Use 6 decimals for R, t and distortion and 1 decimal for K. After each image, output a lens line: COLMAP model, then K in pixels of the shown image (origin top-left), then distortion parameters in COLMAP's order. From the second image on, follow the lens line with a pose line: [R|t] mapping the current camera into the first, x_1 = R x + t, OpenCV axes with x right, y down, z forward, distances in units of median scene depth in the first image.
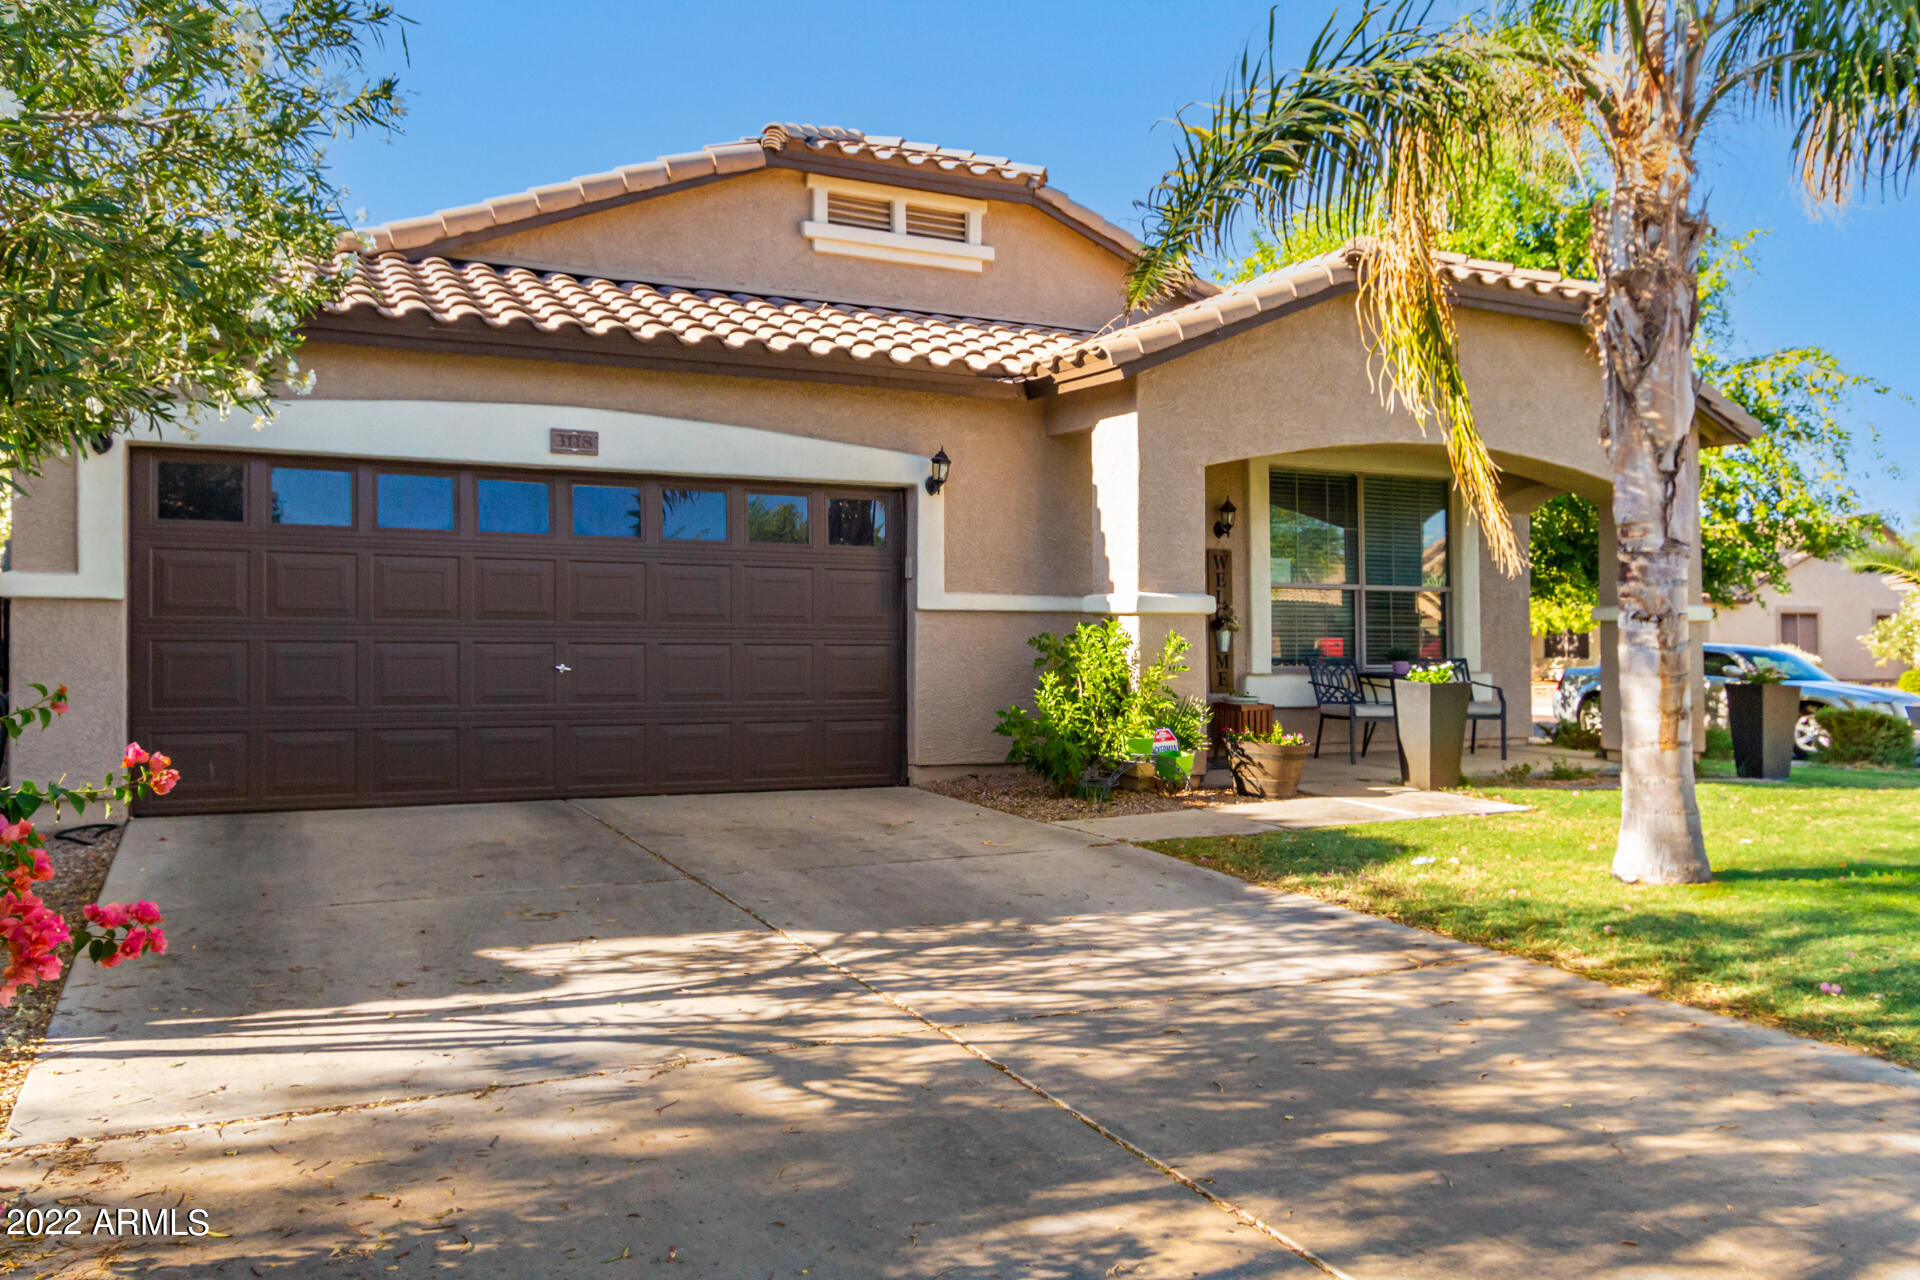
lens RADIAL K [[1402.1, 0, 960.0], [0, 1402.1, 640.0], [0, 0, 1]] dist [-0.002265, -0.001922]
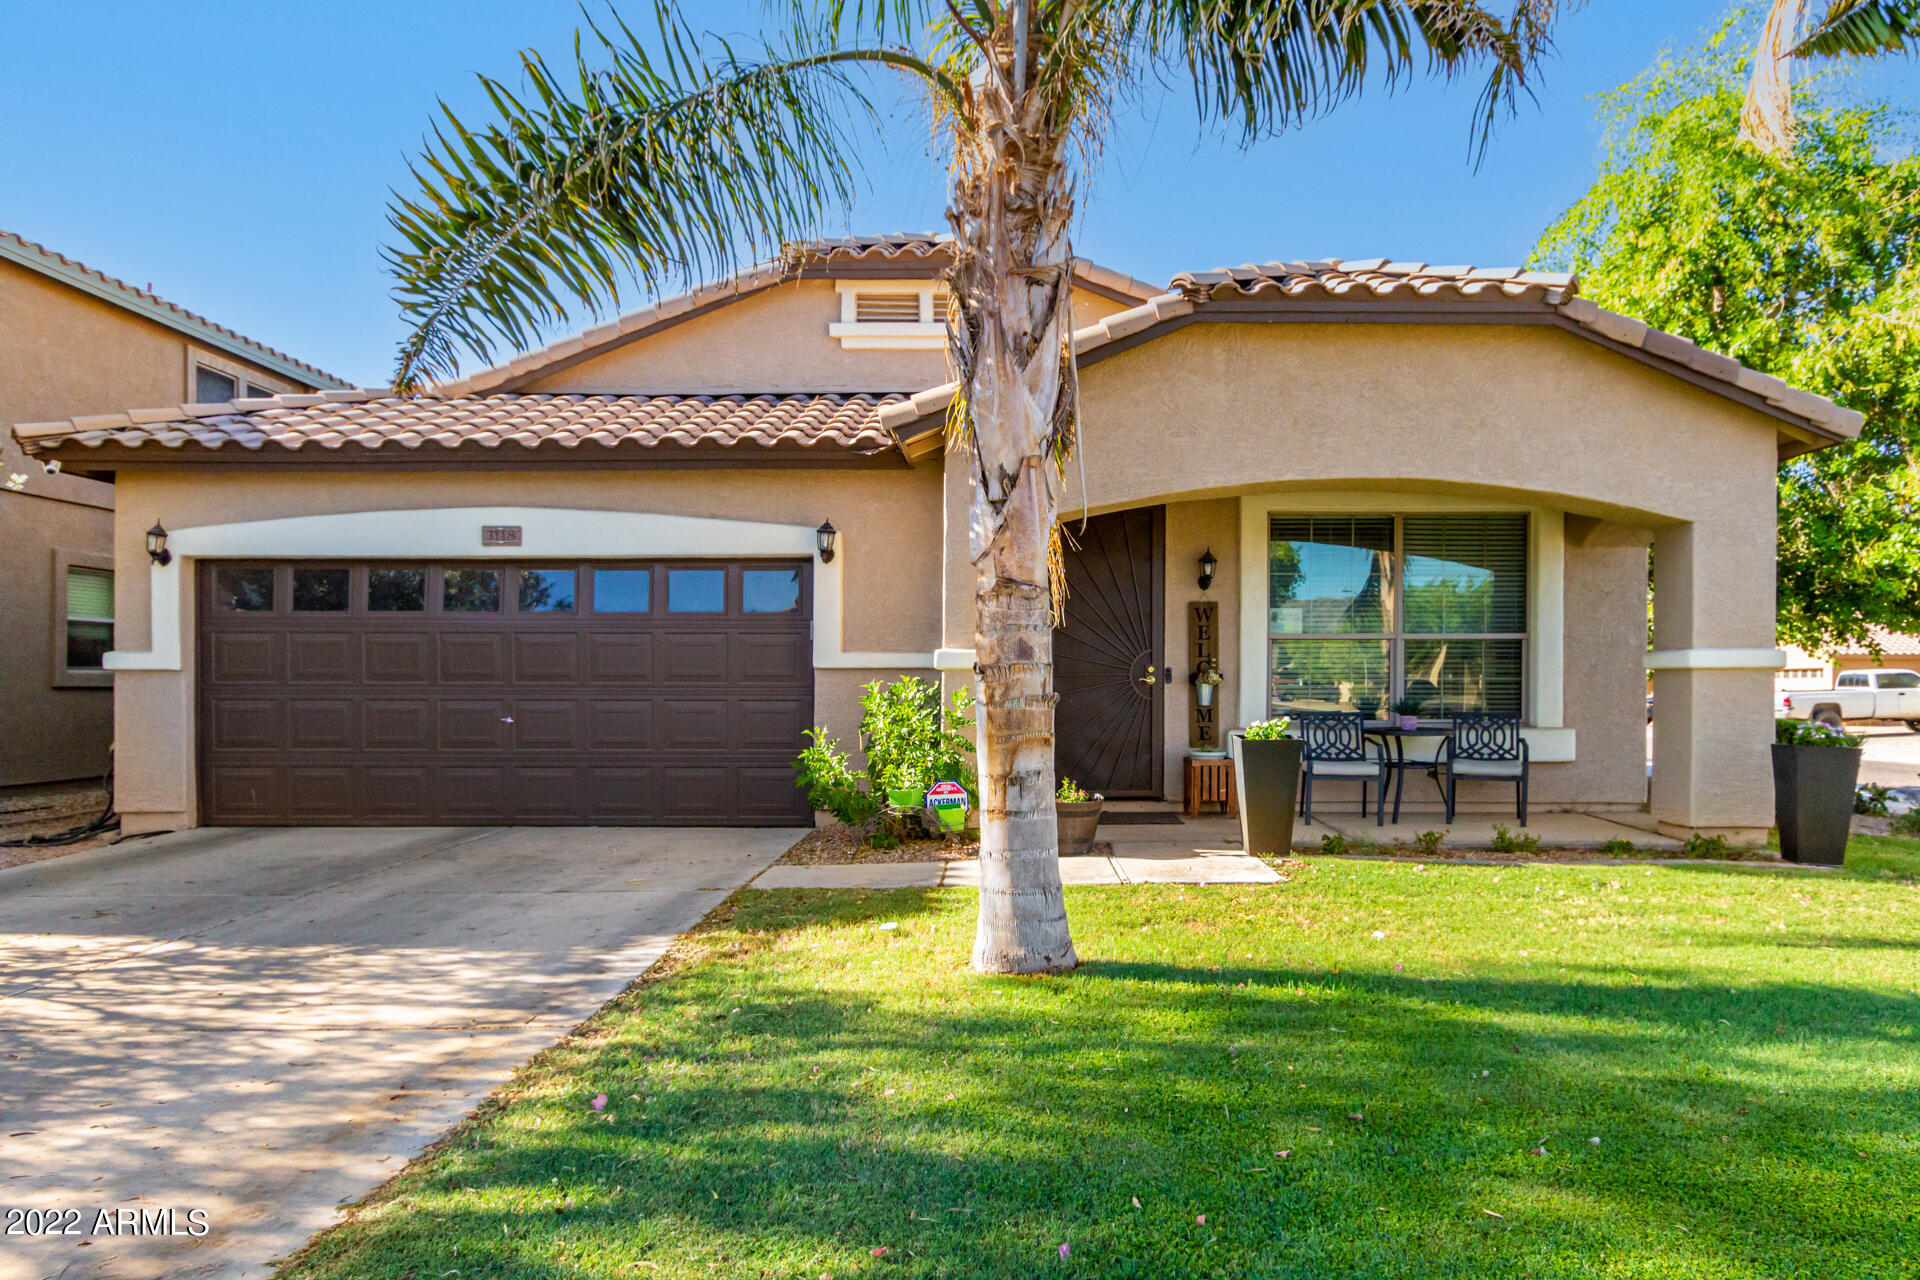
lens RADIAL K [[1230.7, 0, 963.3], [0, 1230.7, 714.4], [0, 0, 1]] dist [0.016827, -0.001344]
pose [[0.901148, 0.002083, -0.433507, 0.552904], [0.005224, 0.999864, 0.015663, 0.000199], [0.433481, -0.016379, 0.901014, 0.199311]]
